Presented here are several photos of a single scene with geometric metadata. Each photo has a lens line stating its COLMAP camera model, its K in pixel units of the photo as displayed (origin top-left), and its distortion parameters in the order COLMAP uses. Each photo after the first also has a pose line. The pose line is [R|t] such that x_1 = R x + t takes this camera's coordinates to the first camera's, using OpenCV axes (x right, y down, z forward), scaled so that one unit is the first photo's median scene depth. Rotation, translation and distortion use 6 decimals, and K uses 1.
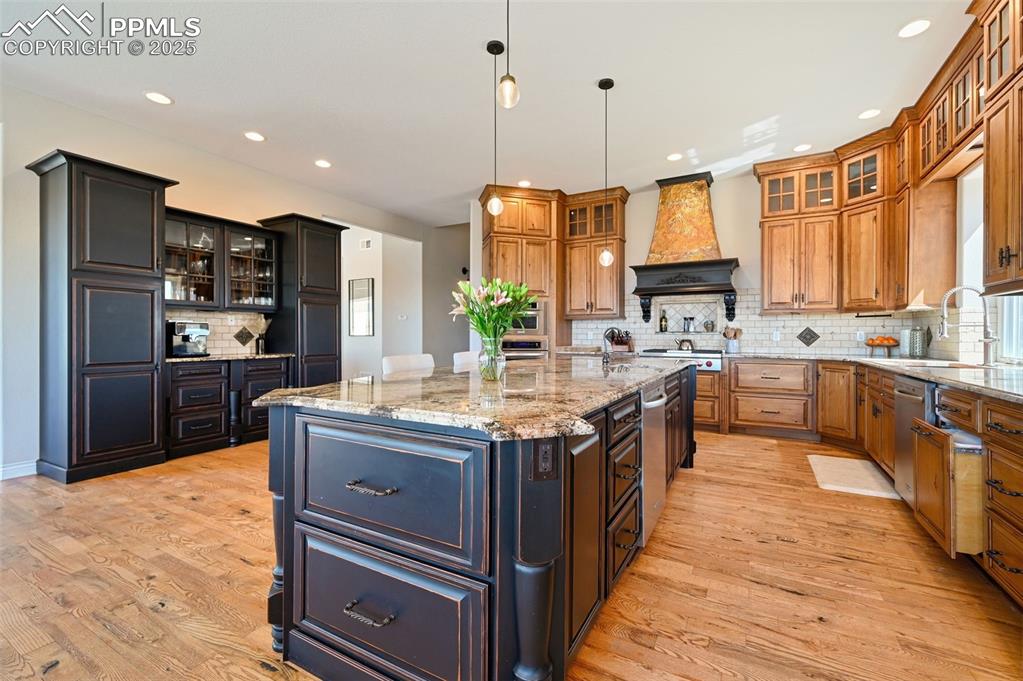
lens RADIAL K [[426.1, 0, 527.2], [0, 426.1, 335.9], [0, 0, 1]] dist [0.000814, -0.000361]
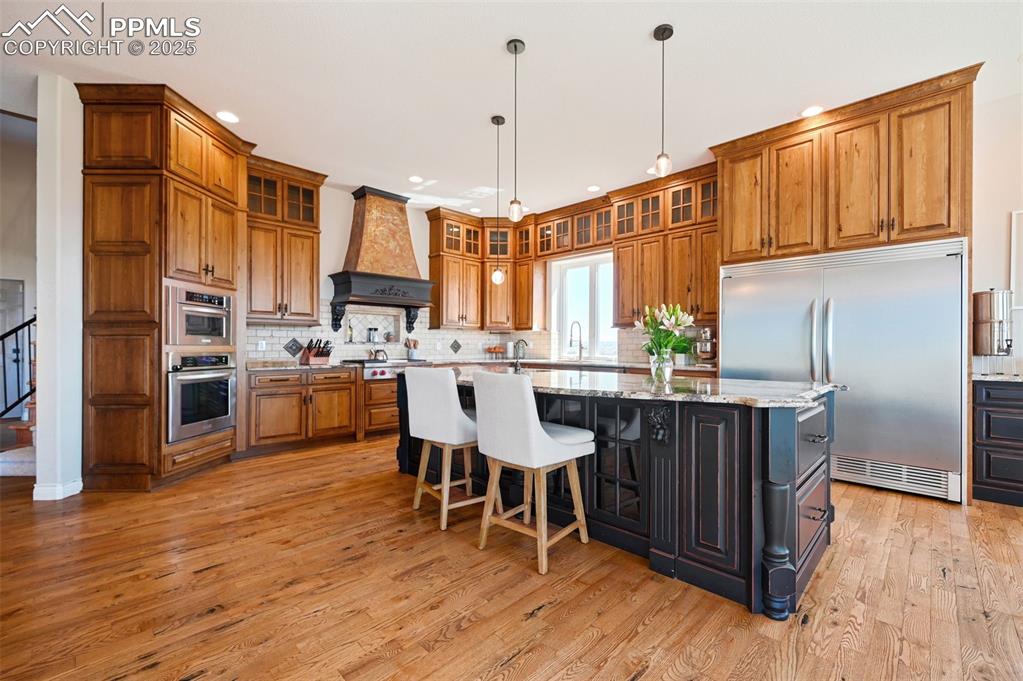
lens RADIAL K [[426.1, 0, 531.6], [0, 426.1, 345.4], [0, 0, 1]] dist [0.000814, -0.000361]
pose [[0.263933, -0.001877, 0.964539, -0.700557], [0.000686, 0.999998, 0.001758, -0.004845], [-0.964541, 0.000197, 0.263934, 0.499723]]
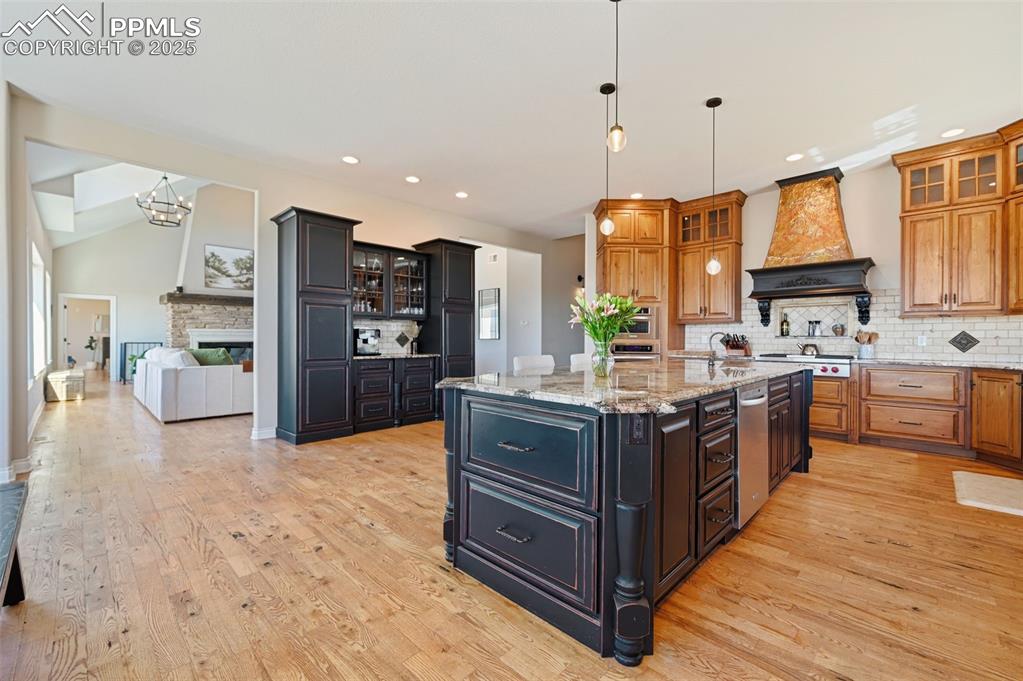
lens RADIAL K [[426.1, 0, 526.9], [0, 426.1, 340.4], [0, 0, 1]] dist [0.000814, -0.000361]
pose [[0.964253, 0.003261, -0.264965, 0.016641], [-0.002560, 0.999992, 0.002991, -0.001357], [0.264972, -0.002206, 0.964253, -0.123595]]
